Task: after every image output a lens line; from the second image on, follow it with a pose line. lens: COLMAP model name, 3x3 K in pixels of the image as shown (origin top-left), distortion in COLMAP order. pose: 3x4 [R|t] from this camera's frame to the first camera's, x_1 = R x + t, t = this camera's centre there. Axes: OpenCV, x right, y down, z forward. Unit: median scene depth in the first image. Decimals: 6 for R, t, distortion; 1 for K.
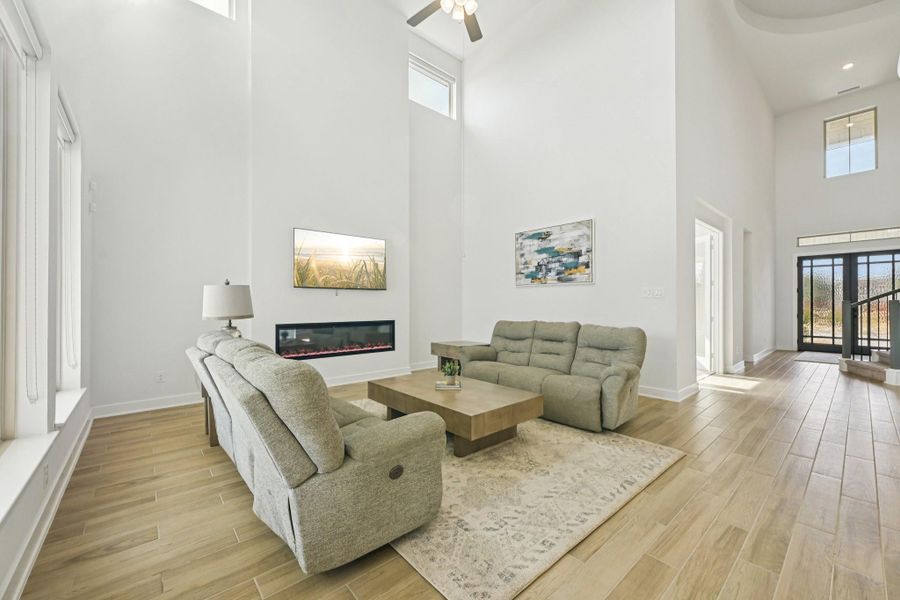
lens RADIAL K [[356.4, 0, 453.1], [0, 356.4, 302.1], [0, 0, 1]] dist [-0.001590, 0.000055]
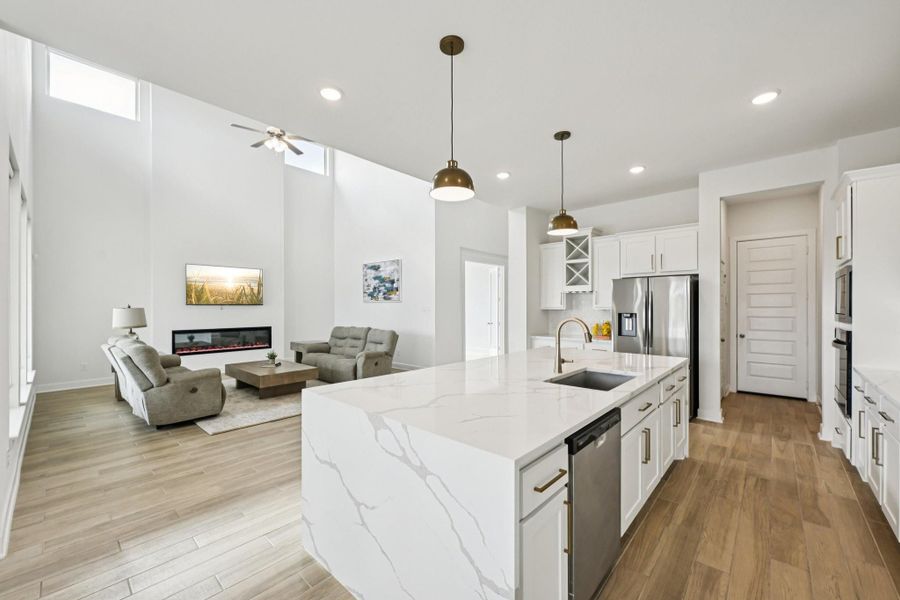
lens RADIAL K [[356.4, 0, 453.9], [0, 356.4, 306.6], [0, 0, 1]] dist [-0.001590, 0.000055]
pose [[0.992282, -0.002537, 0.123973, 0.429946], [0.001983, 0.999987, 0.004595, -0.036646], [-0.123983, -0.004314, 0.992275, -0.543370]]
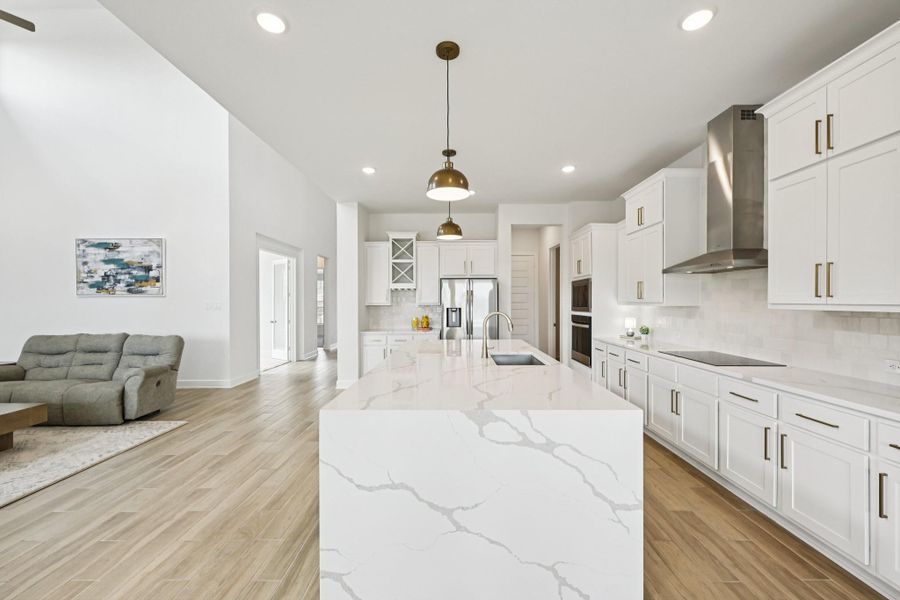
lens RADIAL K [[356.4, 0, 451.4], [0, 356.4, 300.9], [0, 0, 1]] dist [-0.001590, 0.000055]
pose [[0.663231, -0.000885, 0.748415, 0.155083], [0.000134, 0.999999, 0.001064, -0.037970], [-0.748415, -0.000605, 0.663230, -0.417710]]
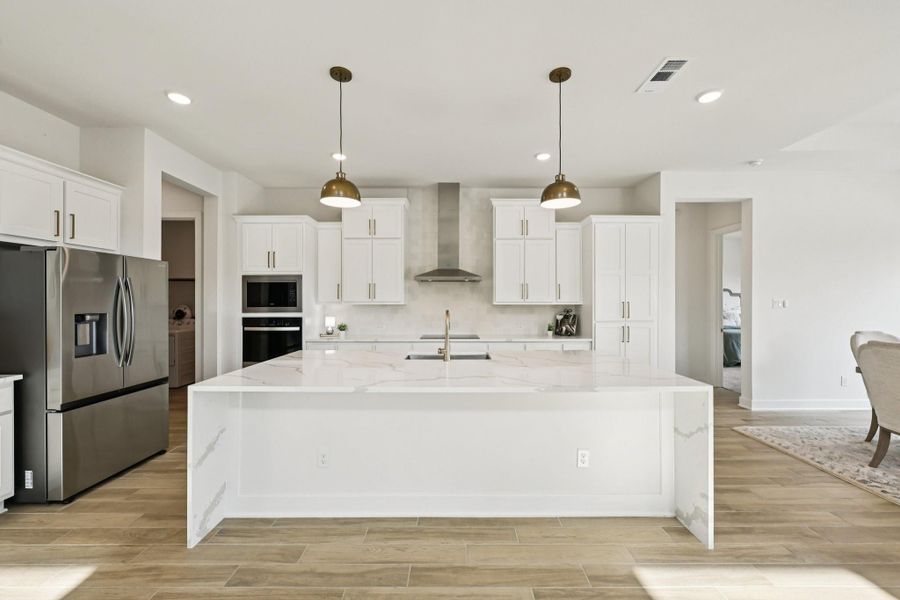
lens RADIAL K [[356.4, 0, 450.7], [0, 356.4, 301.6], [0, 0, 1]] dist [-0.001590, 0.000055]
pose [[-0.747593, -0.000038, 0.664157, 0.270514], [-0.001905, 0.999996, -0.002086, -0.032175], [-0.664154, -0.002825, -0.747590, 0.343978]]
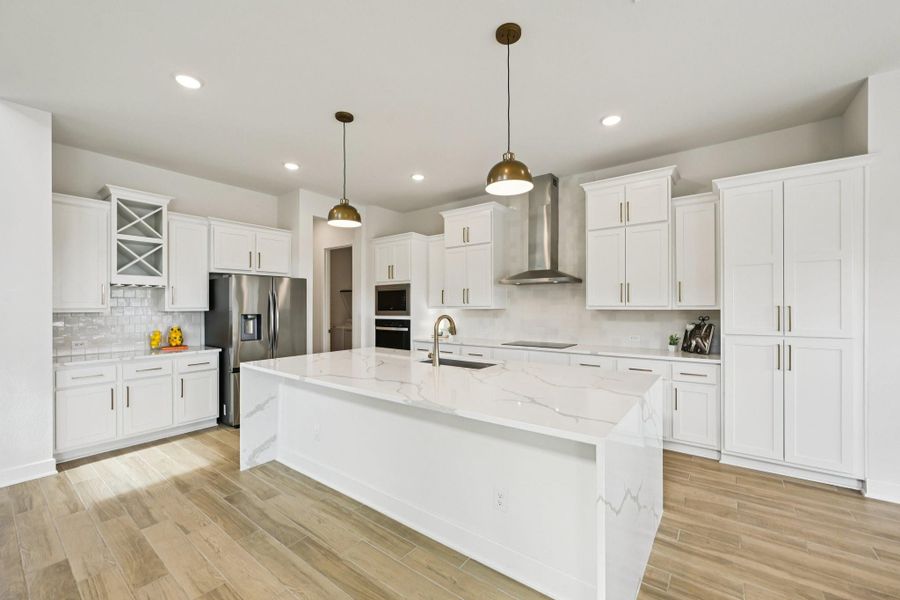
lens RADIAL K [[356.4, 0, 452.7], [0, 356.4, 306.2], [0, 0, 1]] dist [-0.001590, 0.000055]
pose [[-0.204317, -0.000417, 0.978905, 0.098899], [0.000554, 1.000000, 0.000542, -0.033985], [-0.978905, 0.000653, -0.204316, 0.024346]]
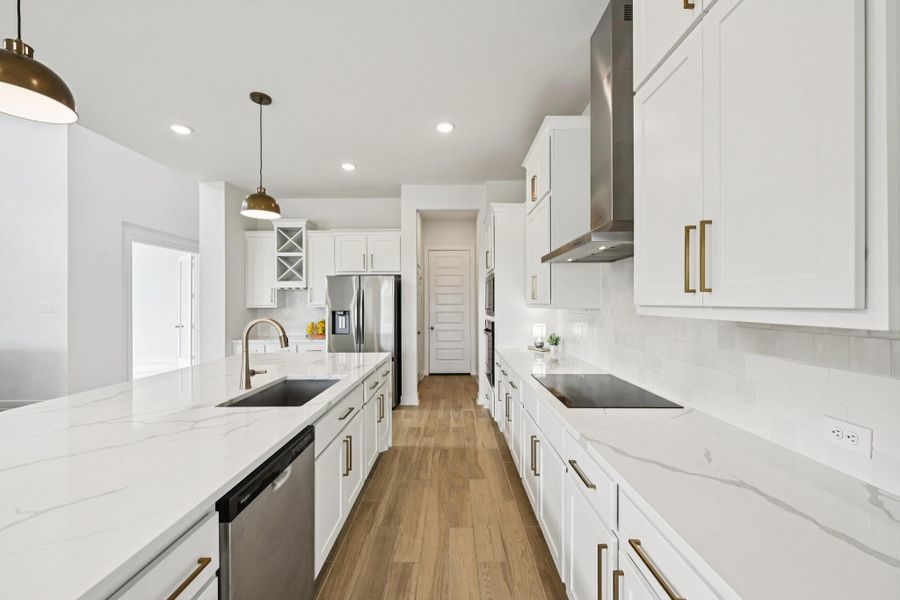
lens RADIAL K [[356.4, 0, 448.4], [0, 356.4, 300.7], [0, 0, 1]] dist [-0.001590, 0.000055]
pose [[0.662909, 0.003511, 0.748692, 0.490881], [0.000746, 0.999985, -0.005349, -0.035884], [-0.748700, 0.004104, 0.662897, -0.492594]]
